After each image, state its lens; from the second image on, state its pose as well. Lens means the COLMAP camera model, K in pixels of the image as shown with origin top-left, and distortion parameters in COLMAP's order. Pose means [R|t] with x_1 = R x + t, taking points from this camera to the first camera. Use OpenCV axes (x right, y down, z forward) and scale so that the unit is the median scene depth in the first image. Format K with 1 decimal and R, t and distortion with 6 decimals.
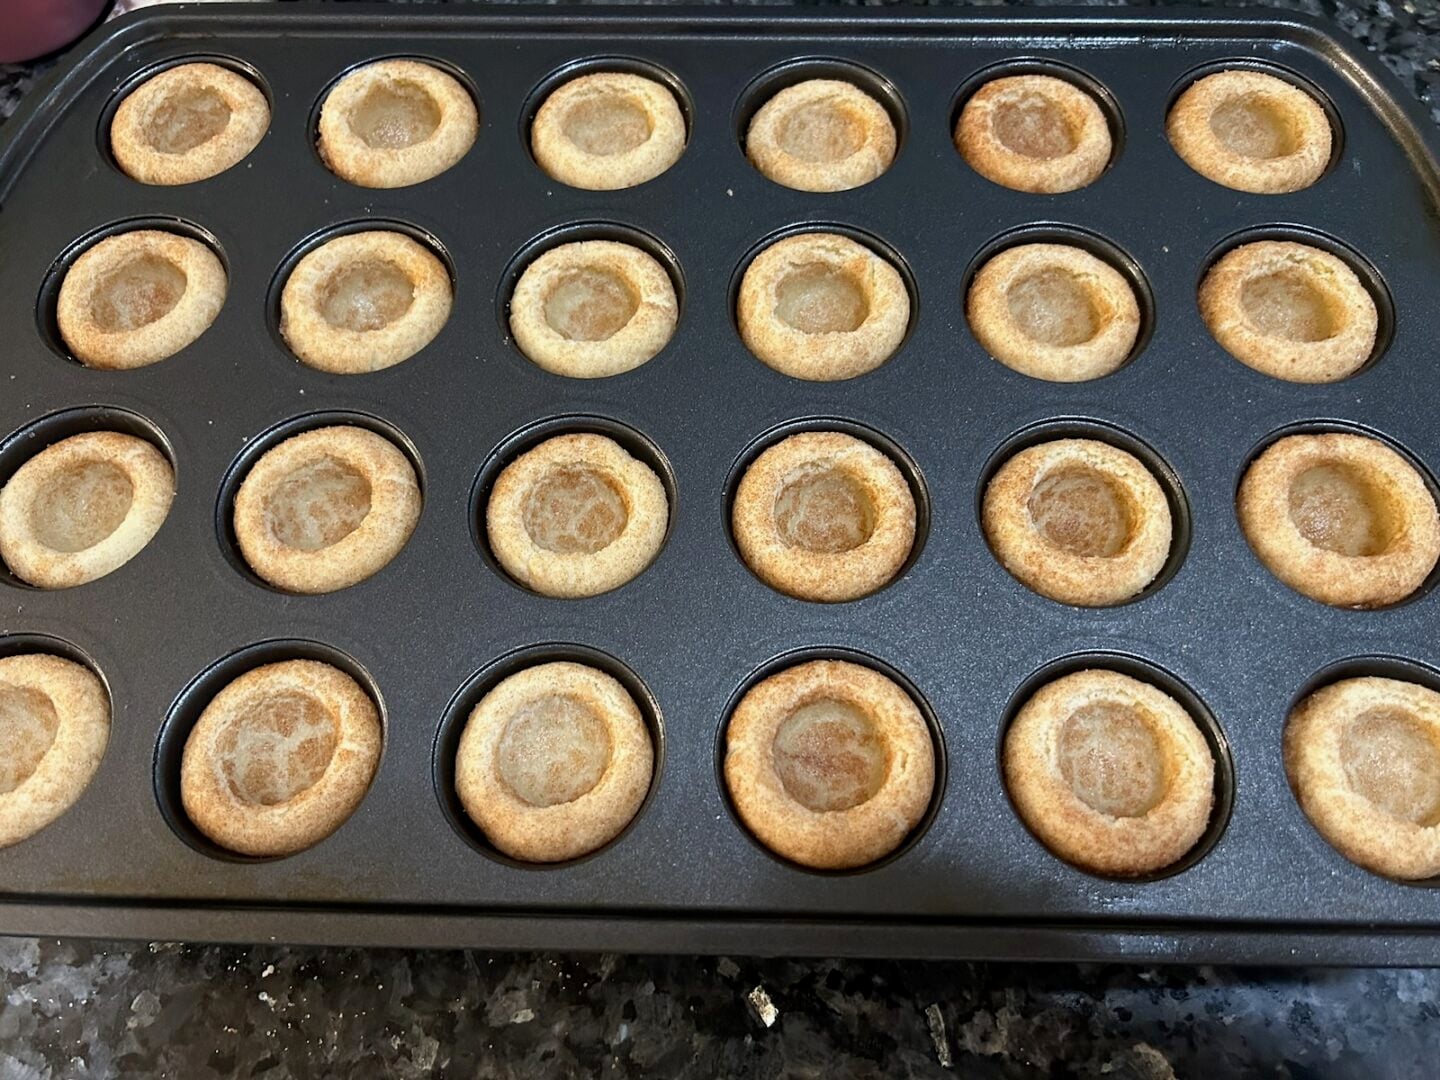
lens RADIAL K [[1145.0, 0, 729.9], [0, 1145.0, 542.5], [0, 0, 1]] dist [0.011377, -0.050952]
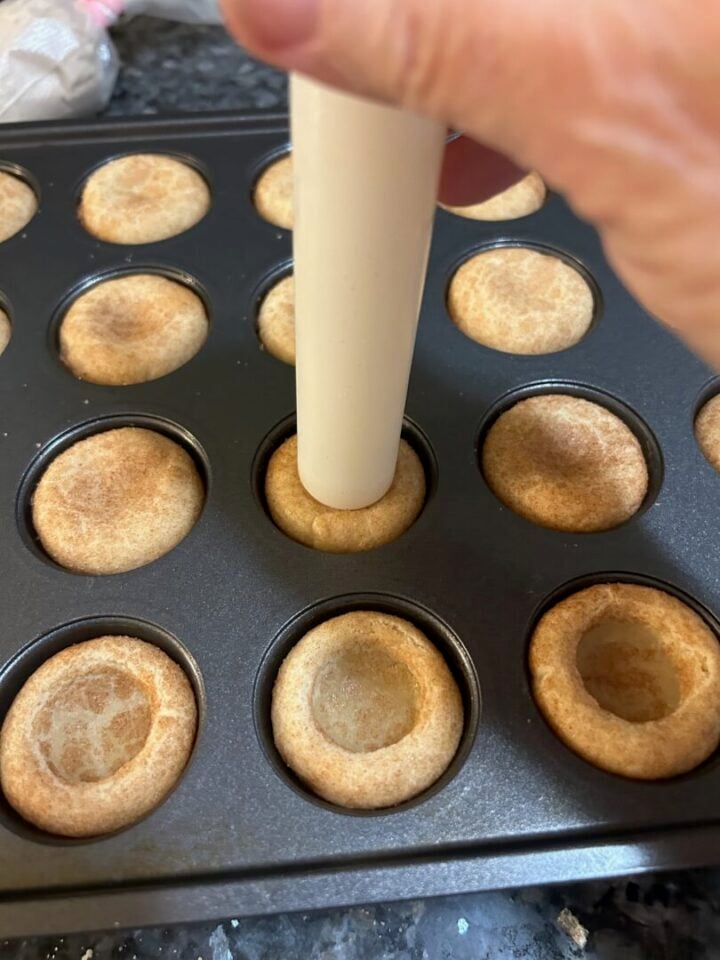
lens RADIAL K [[763.3, 0, 354.2], [0, 763.3, 473.4], [0, 0, 1]] dist [0.011377, -0.050952]
pose [[0.993418, -0.090823, 0.069796, -0.181801], [0.100042, 0.984720, -0.142540, 0.075739], [-0.055783, 0.148584, 0.987325, 0.269215]]
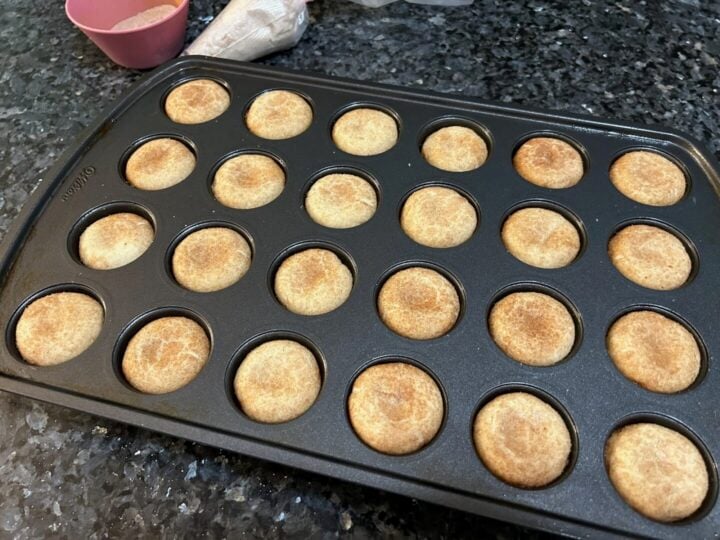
lens RADIAL K [[572.5, 0, 362.0], [0, 572.5, 268.4], [0, 0, 1]] dist [0.011377, -0.050952]
pose [[0.974816, 0.187735, -0.120373, 0.098415], [-0.203724, 0.969224, -0.138205, 0.090428], [0.090723, 0.159248, 0.983061, -0.132040]]
